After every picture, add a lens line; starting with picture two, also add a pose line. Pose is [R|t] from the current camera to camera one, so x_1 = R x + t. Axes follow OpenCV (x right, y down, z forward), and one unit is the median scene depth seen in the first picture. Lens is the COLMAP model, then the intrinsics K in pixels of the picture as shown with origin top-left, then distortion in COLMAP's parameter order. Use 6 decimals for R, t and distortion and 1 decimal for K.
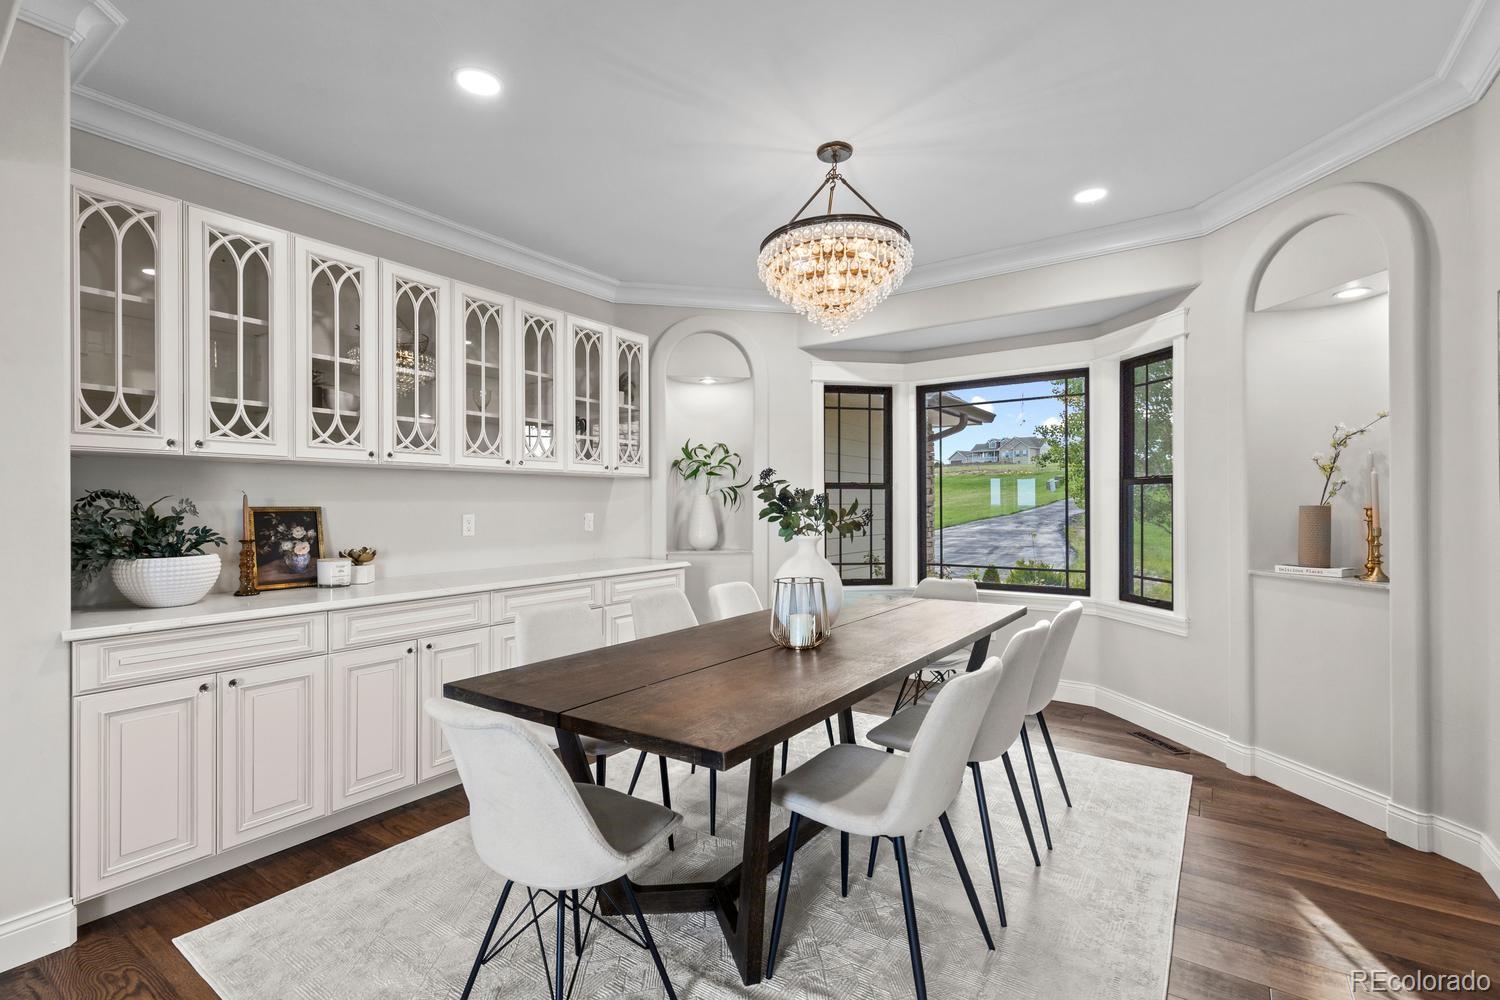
lens RADIAL K [[677.4, 0, 750.0], [0, 677.4, 500.0], [0, 0, 1]] dist [0.000173, -0.000453]
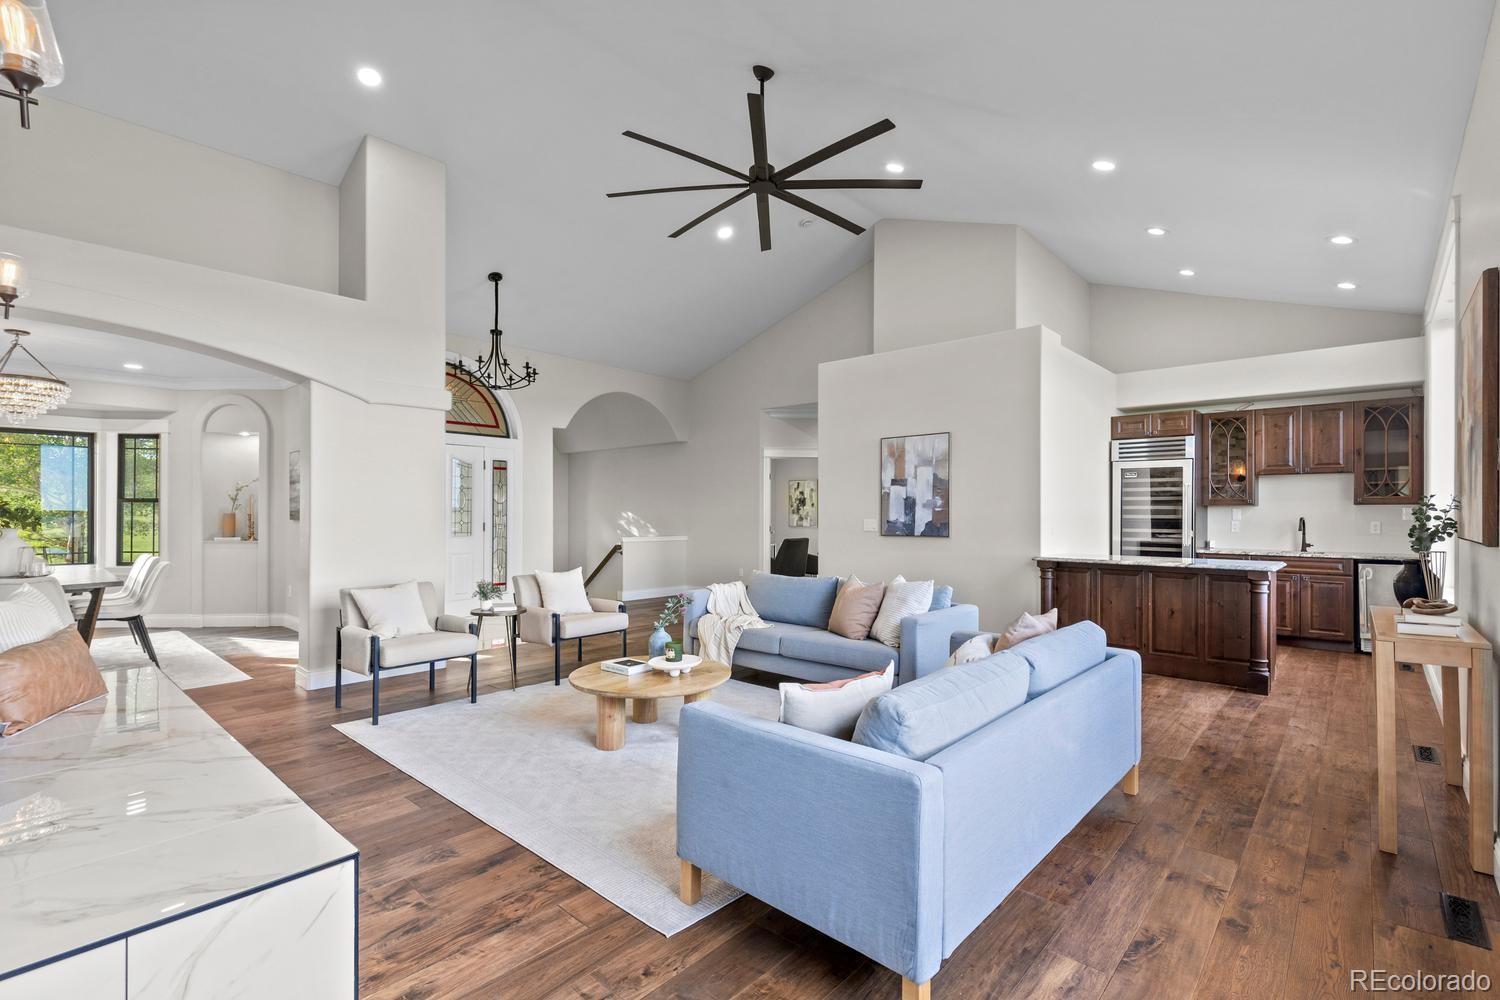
lens RADIAL K [[678.9, 0, 749.0], [0, 678.9, 509.4], [0, 0, 1]] dist [0.003270, -0.000045]
pose [[0.122169, 0.003028, 0.992505, -1.483692], [-0.006002, 0.999979, -0.002312, -0.012630], [-0.992491, -0.005675, 0.122184, -1.266388]]
